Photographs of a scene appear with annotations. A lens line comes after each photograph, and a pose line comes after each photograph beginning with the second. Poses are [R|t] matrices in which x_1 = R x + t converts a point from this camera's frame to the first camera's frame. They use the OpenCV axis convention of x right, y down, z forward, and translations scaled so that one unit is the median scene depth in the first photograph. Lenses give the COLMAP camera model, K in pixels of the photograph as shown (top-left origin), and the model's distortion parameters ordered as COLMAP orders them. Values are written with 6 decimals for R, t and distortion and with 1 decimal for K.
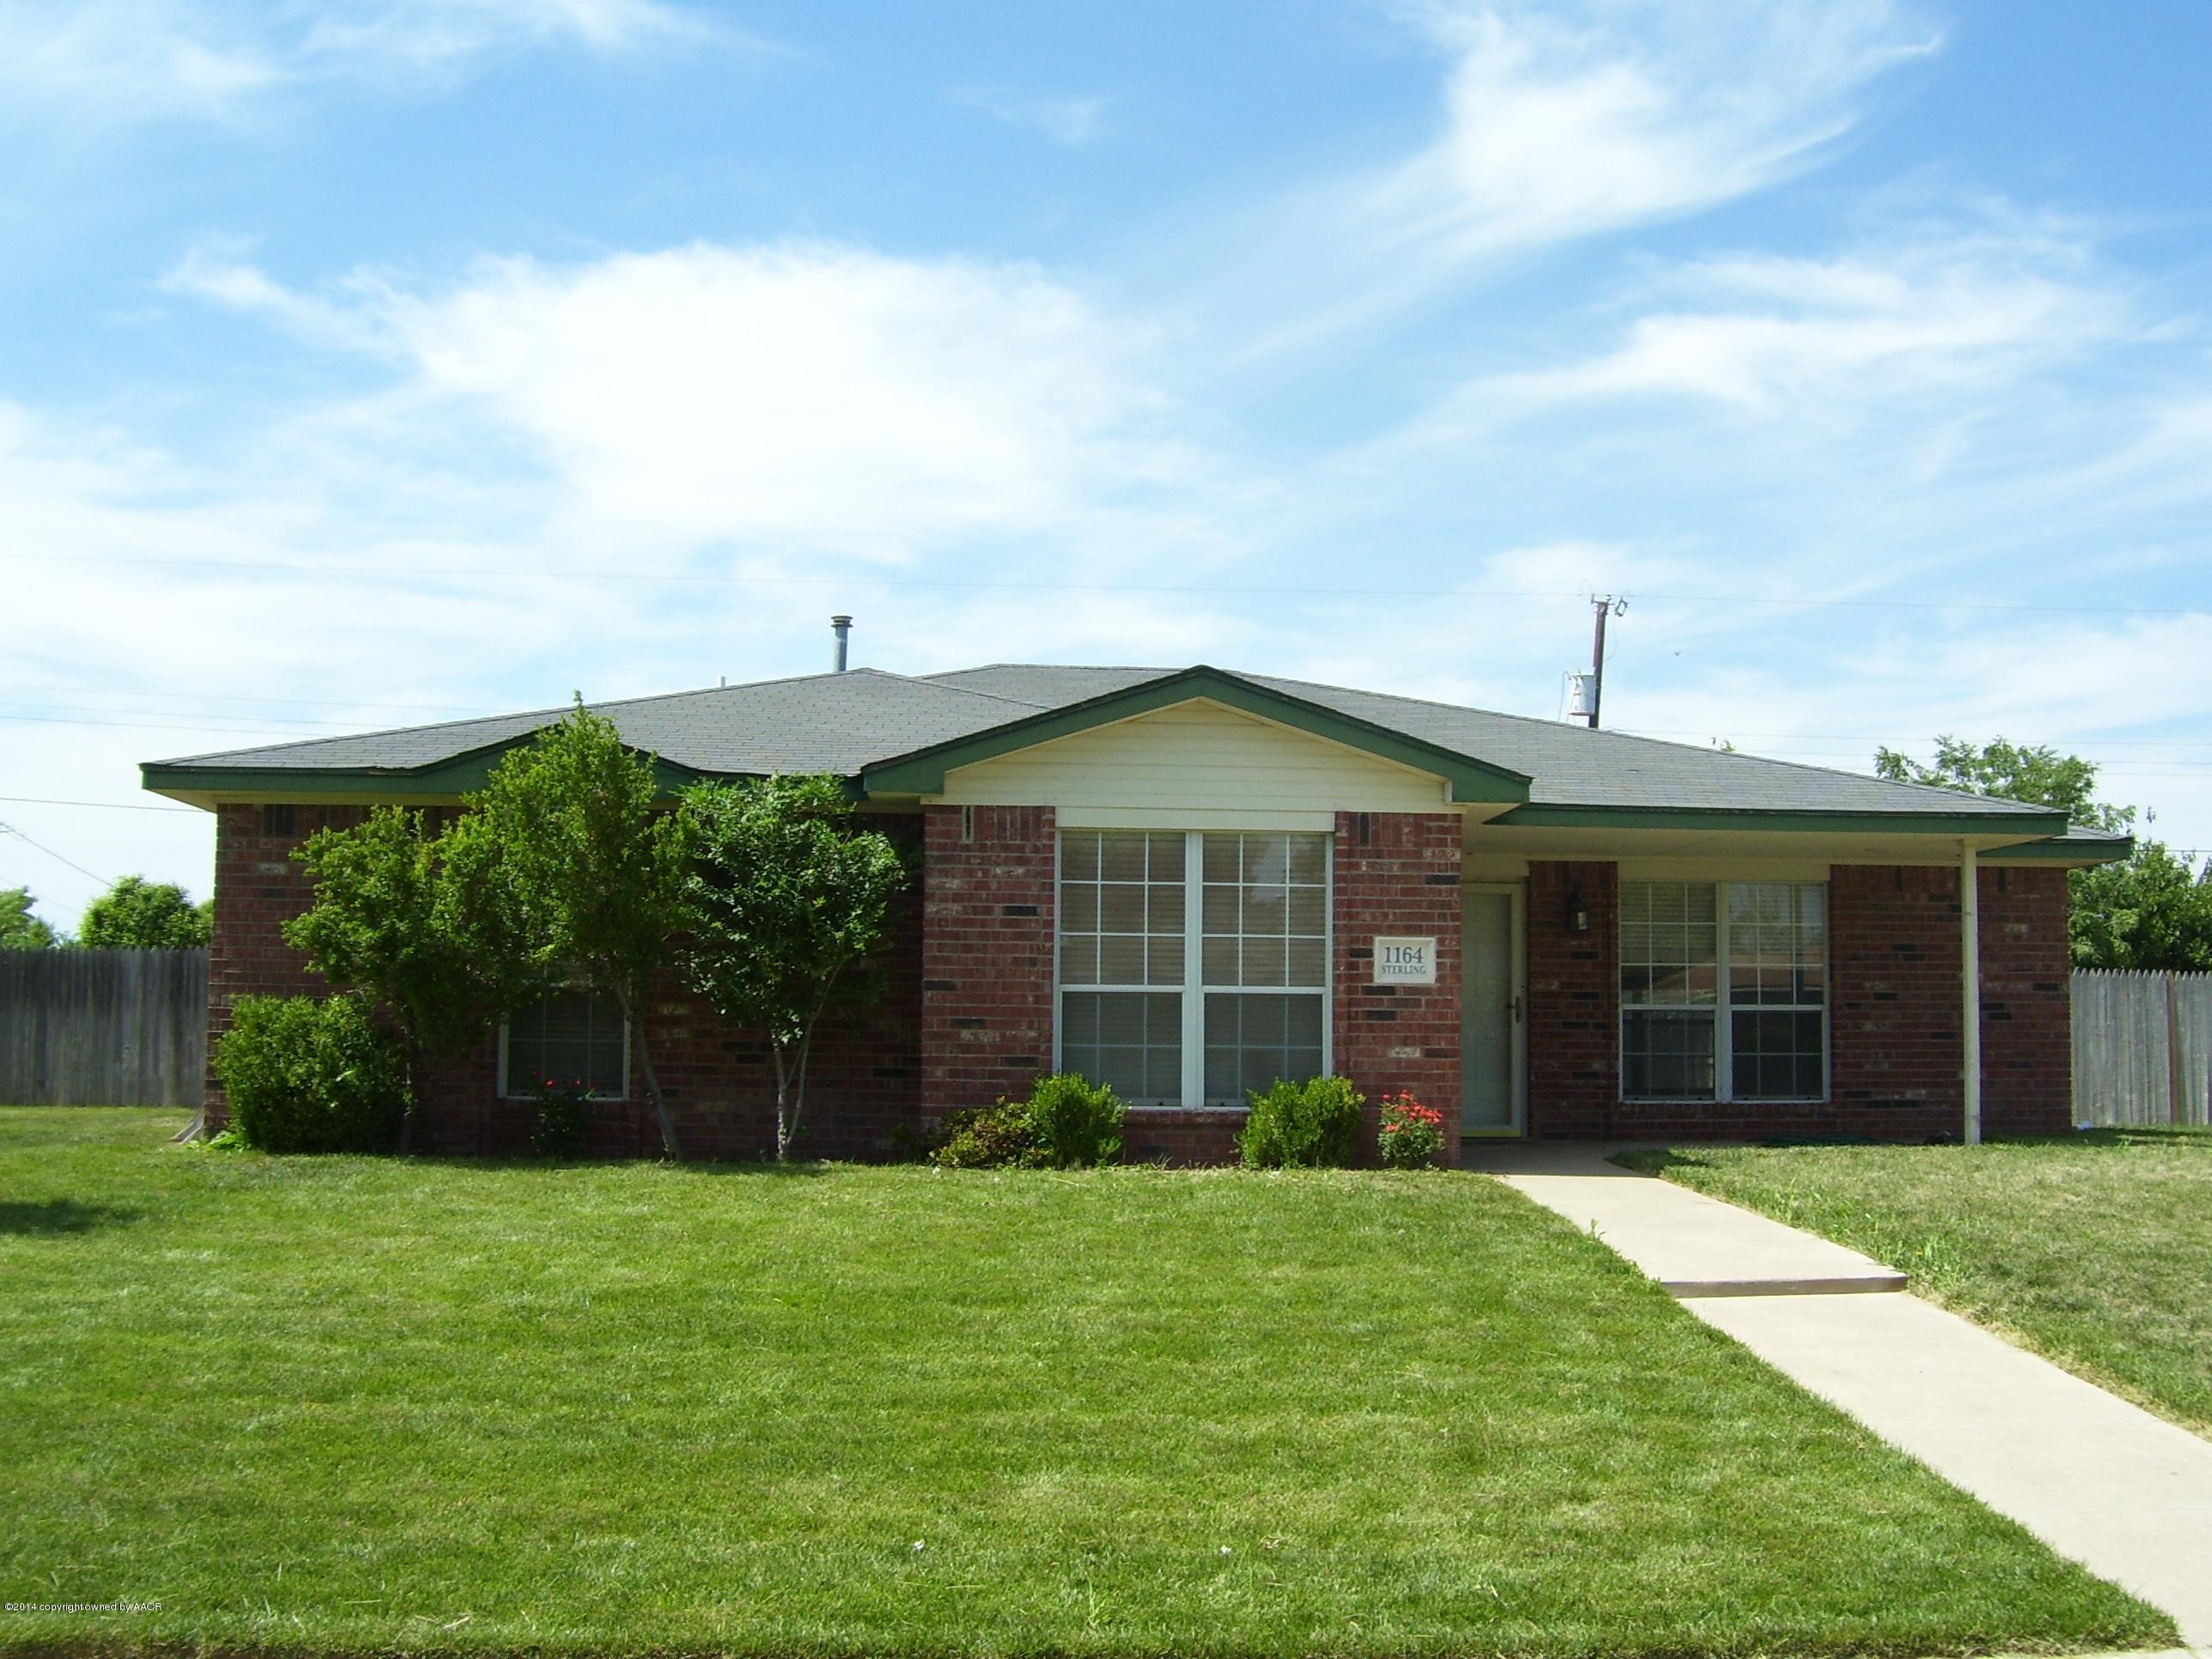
lens RADIAL K [[2389.6, 0, 1174.1], [0, 2389.6, 835.0], [0, 0, 1]] dist [-0.186275, 0.153999]
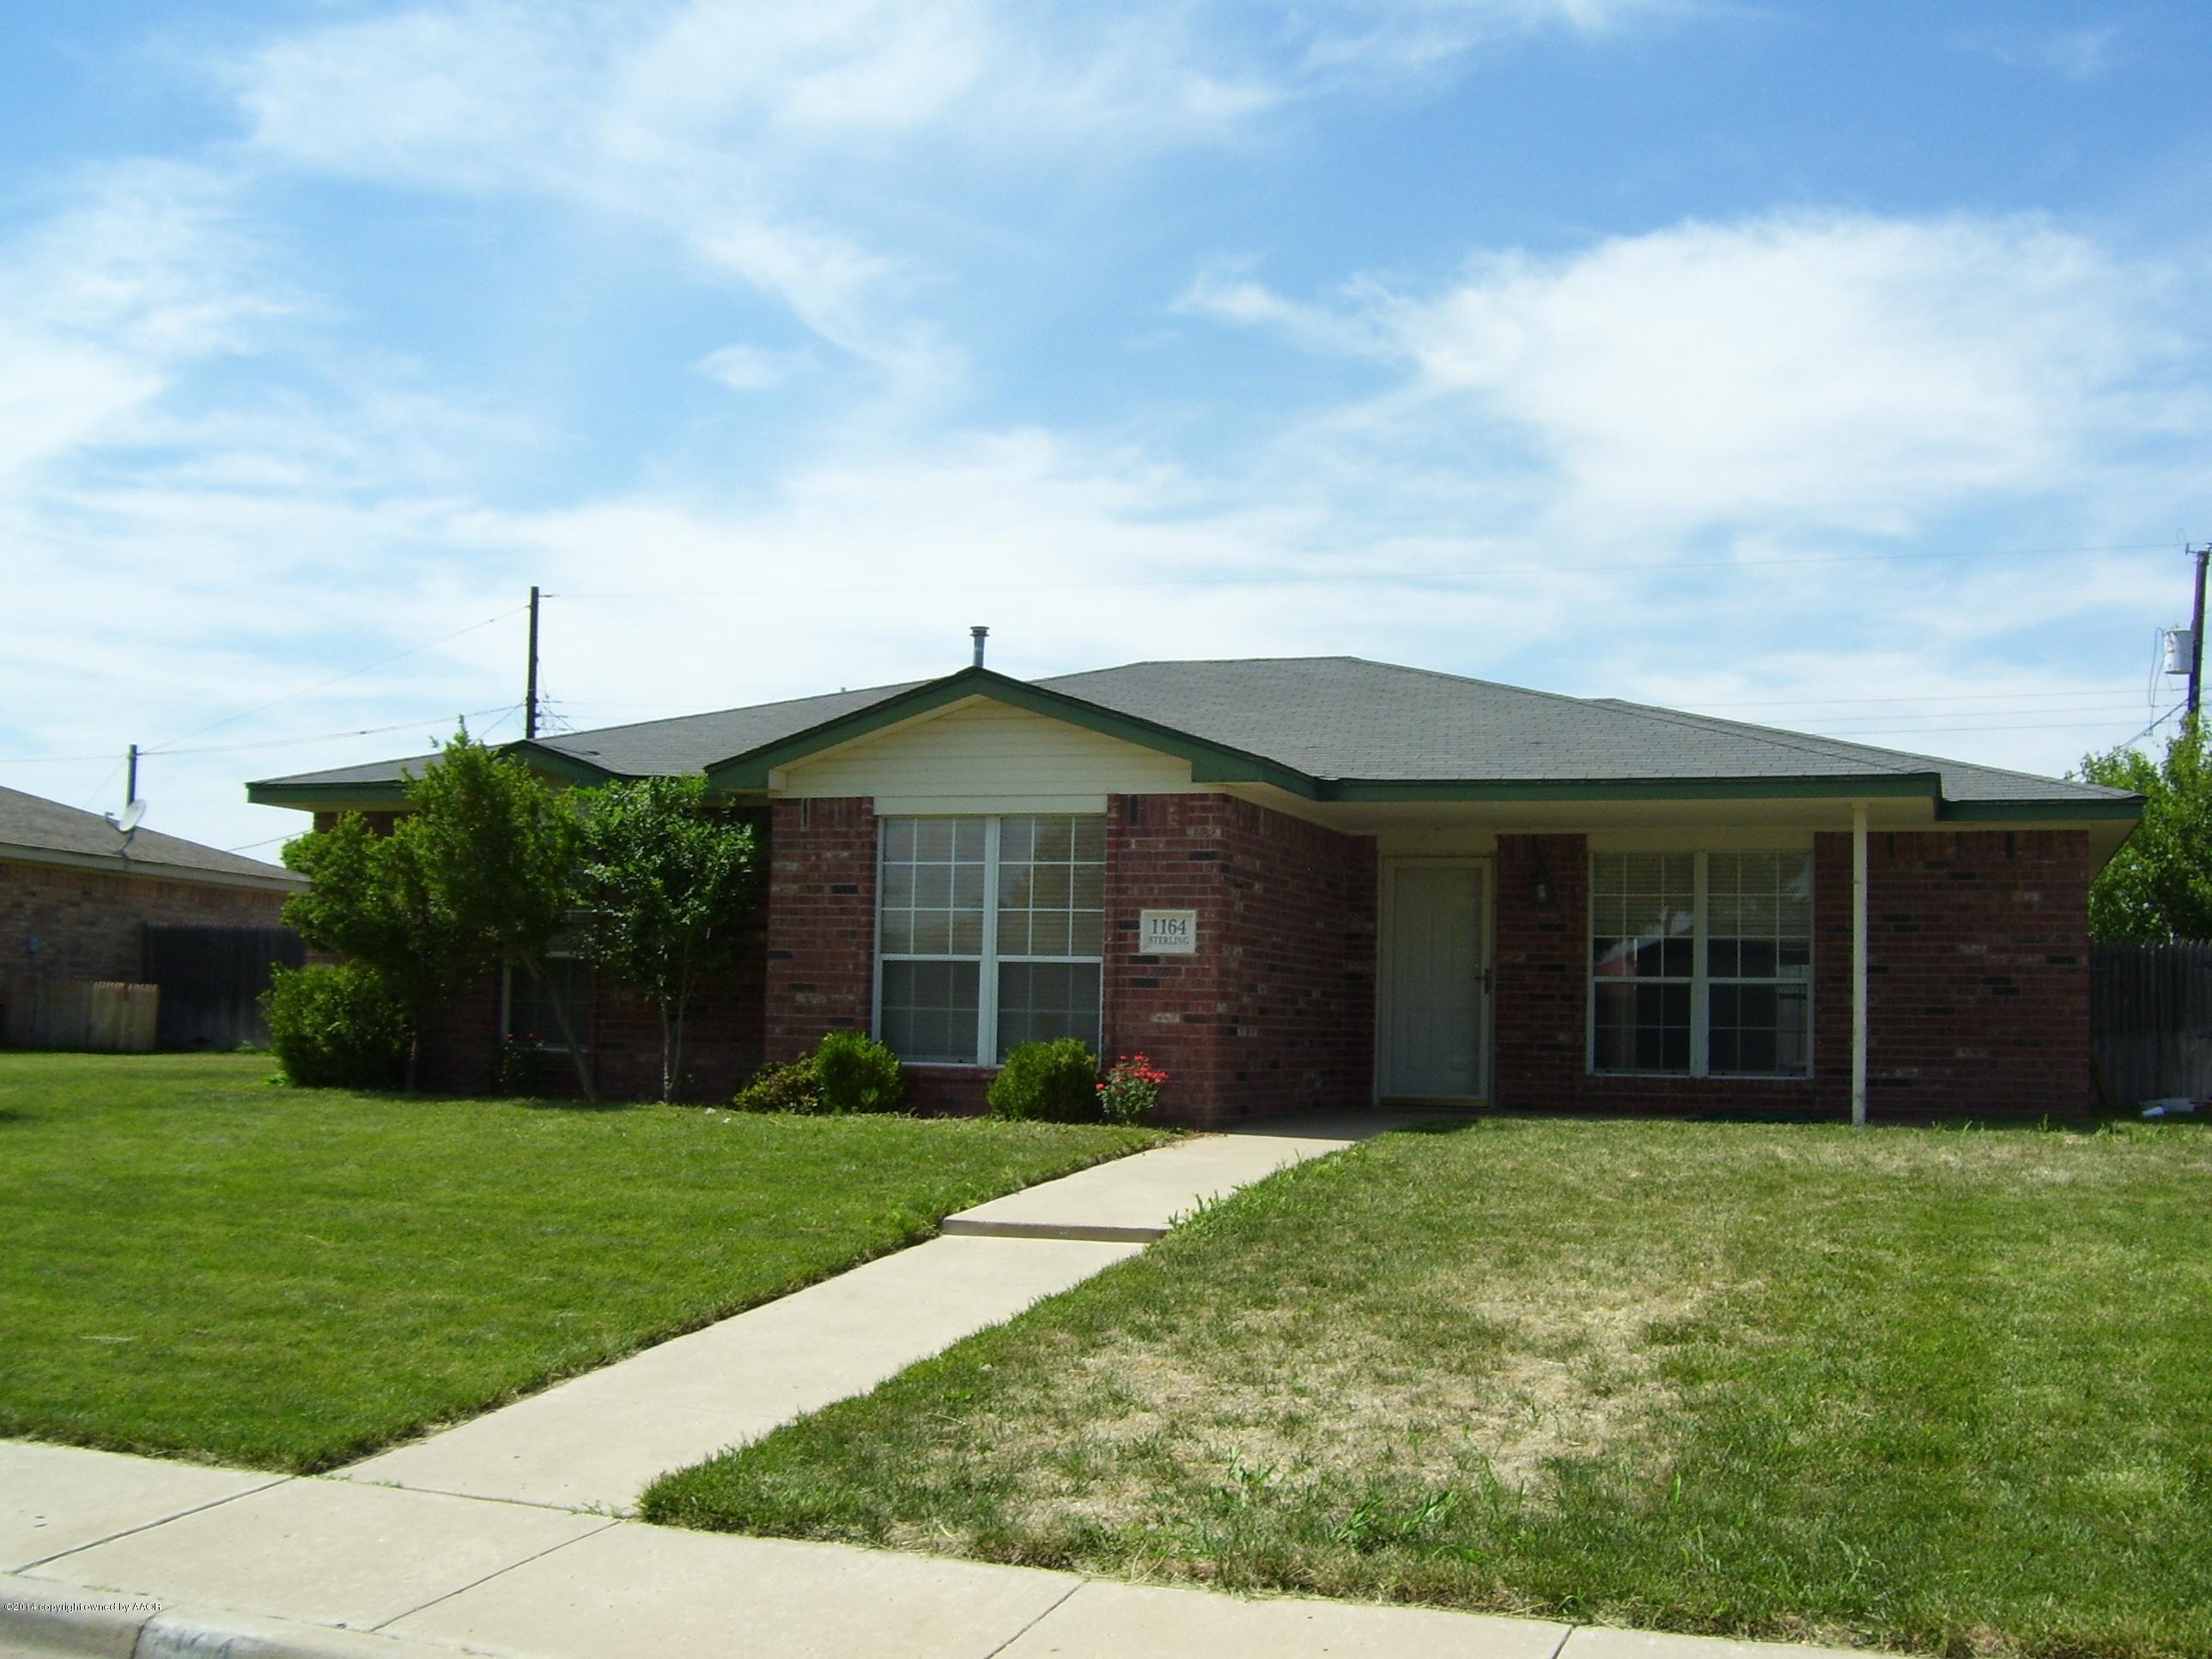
lens RADIAL K [[2389.6, 0, 1174.1], [0, 2389.6, 835.0], [0, 0, 1]] dist [-0.186275, 0.153999]
pose [[0.920682, -0.020904, -0.389753, 0.517578], [0.023283, 0.999728, 0.001380, 0.007849], [0.389618, -0.010345, 0.920918, 0.014990]]
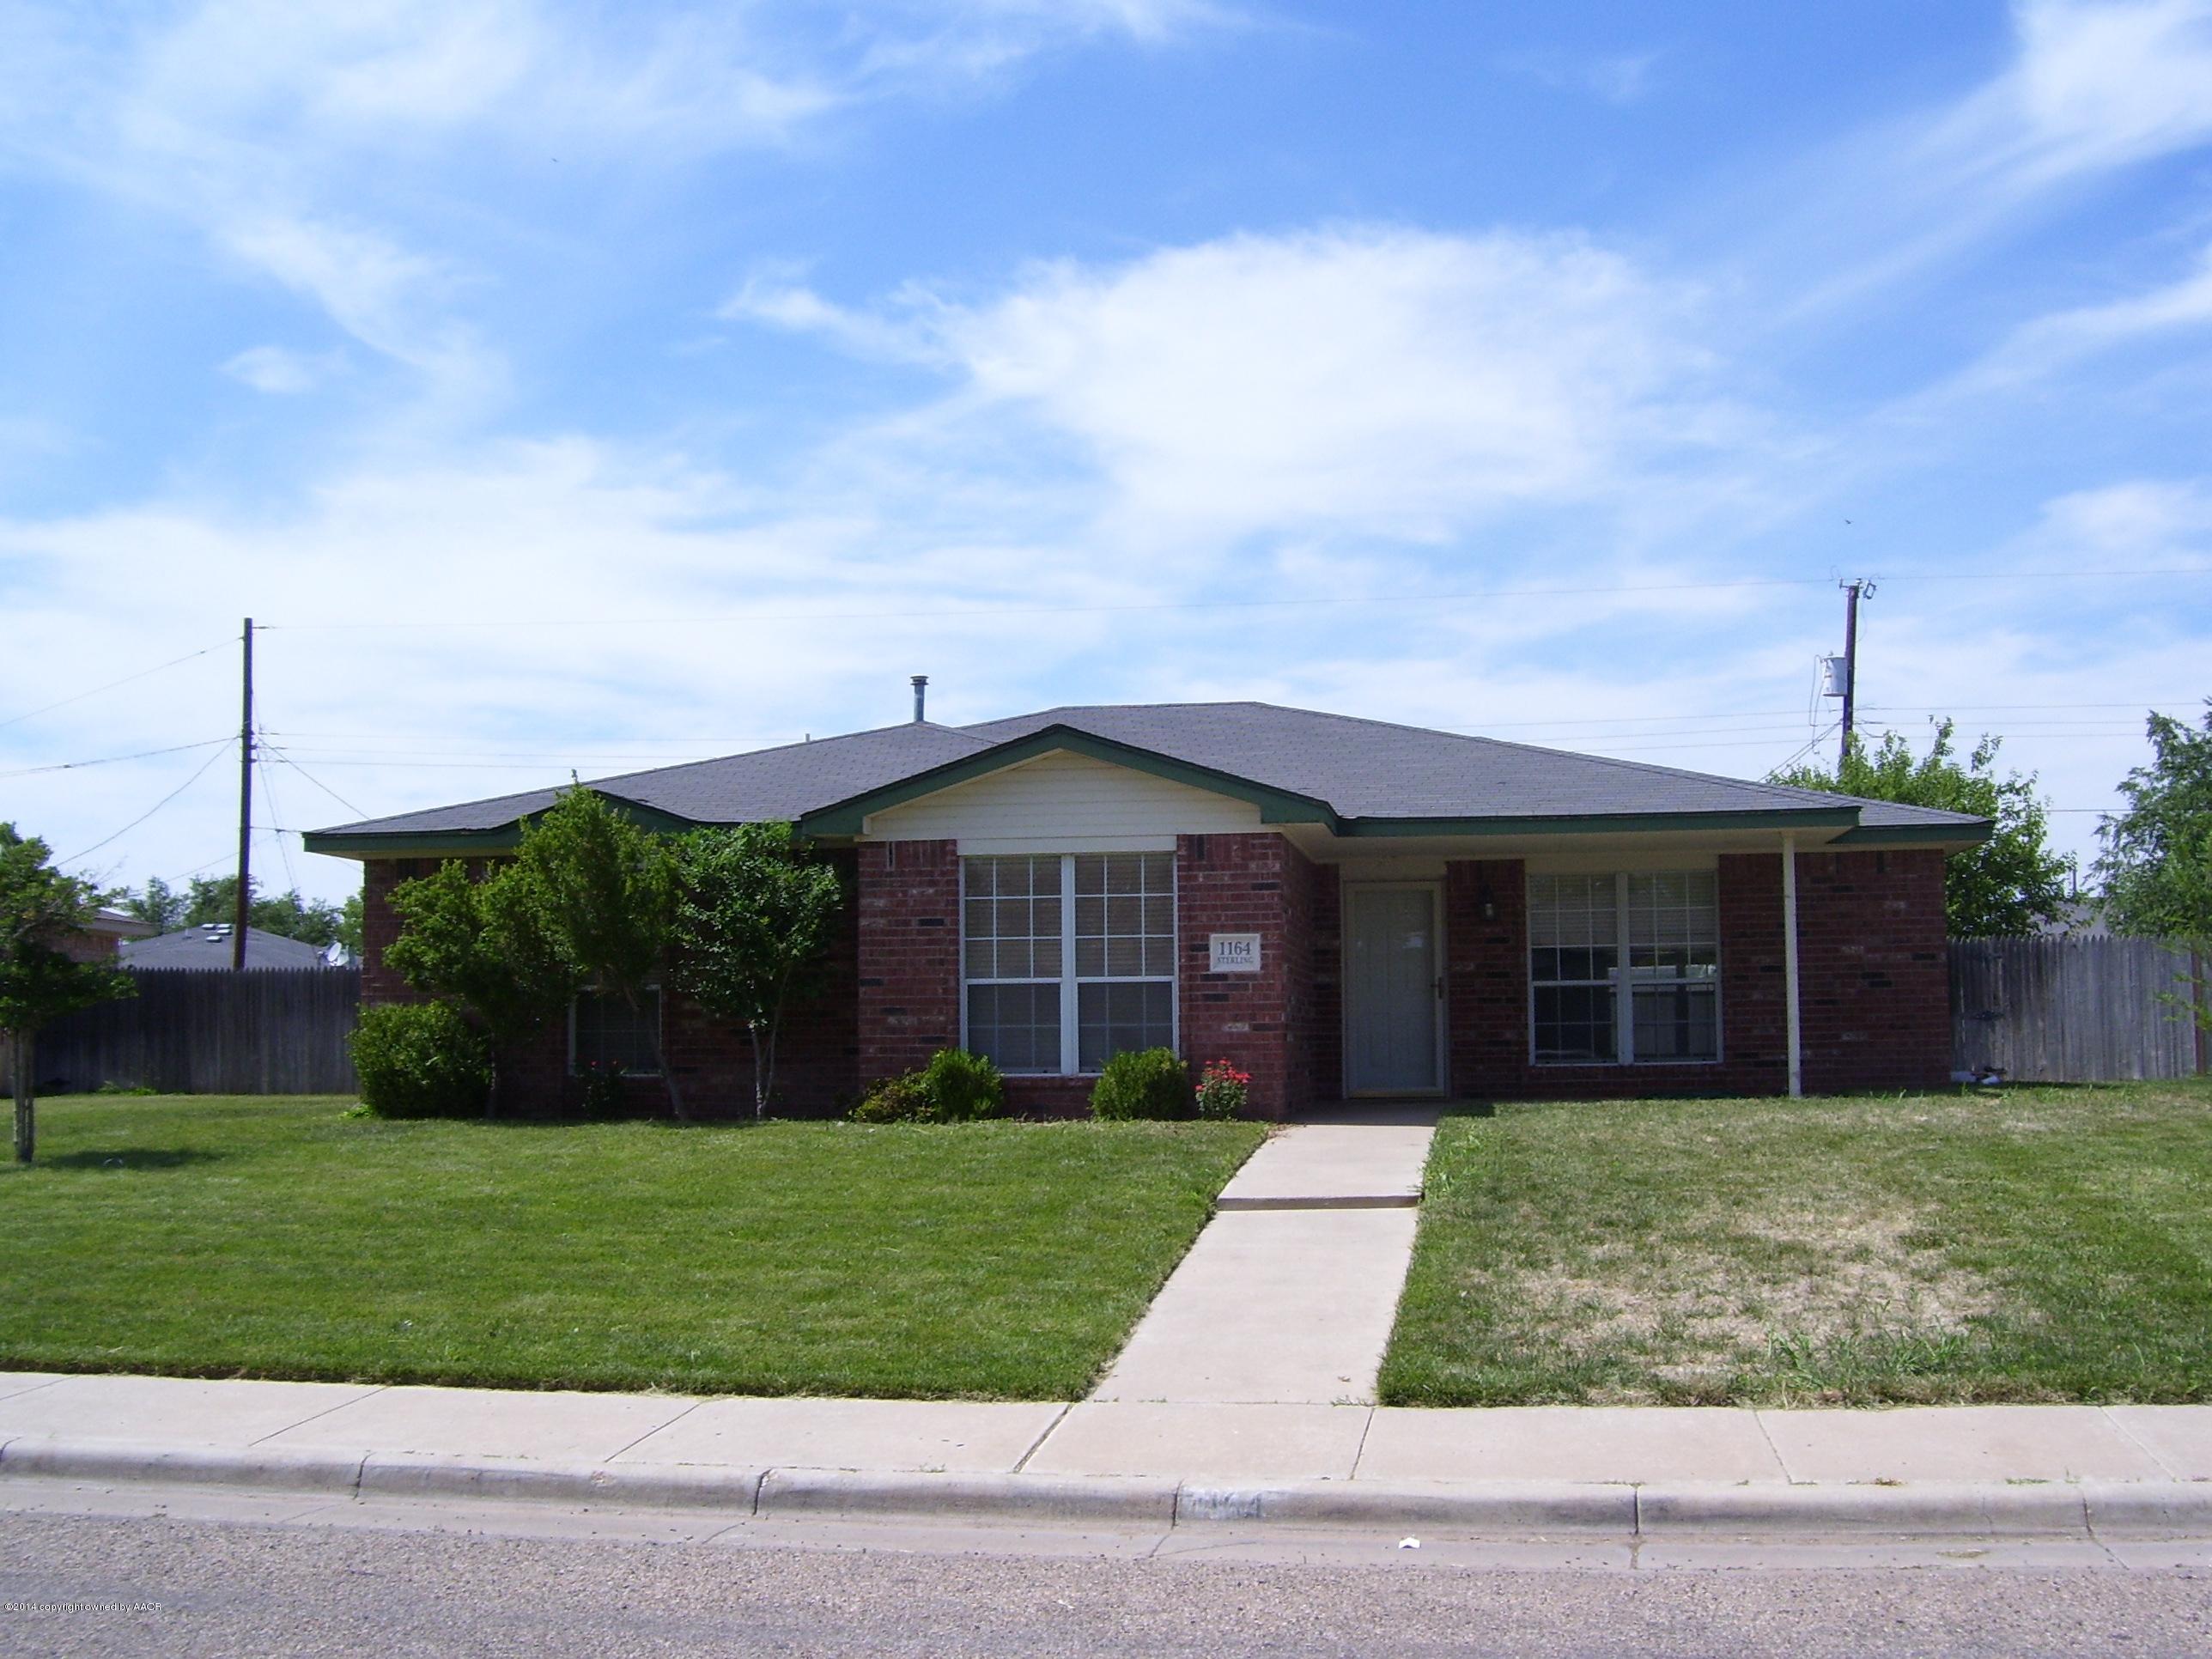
lens RADIAL K [[2389.6, 0, 1174.1], [0, 2389.6, 835.0], [0, 0, 1]] dist [-0.186275, 0.153999]
pose [[0.977050, -0.037879, -0.209613, 0.327829], [0.039476, 0.999215, 0.003440, -0.013981], [0.209318, -0.011636, 0.977778, -0.217553]]
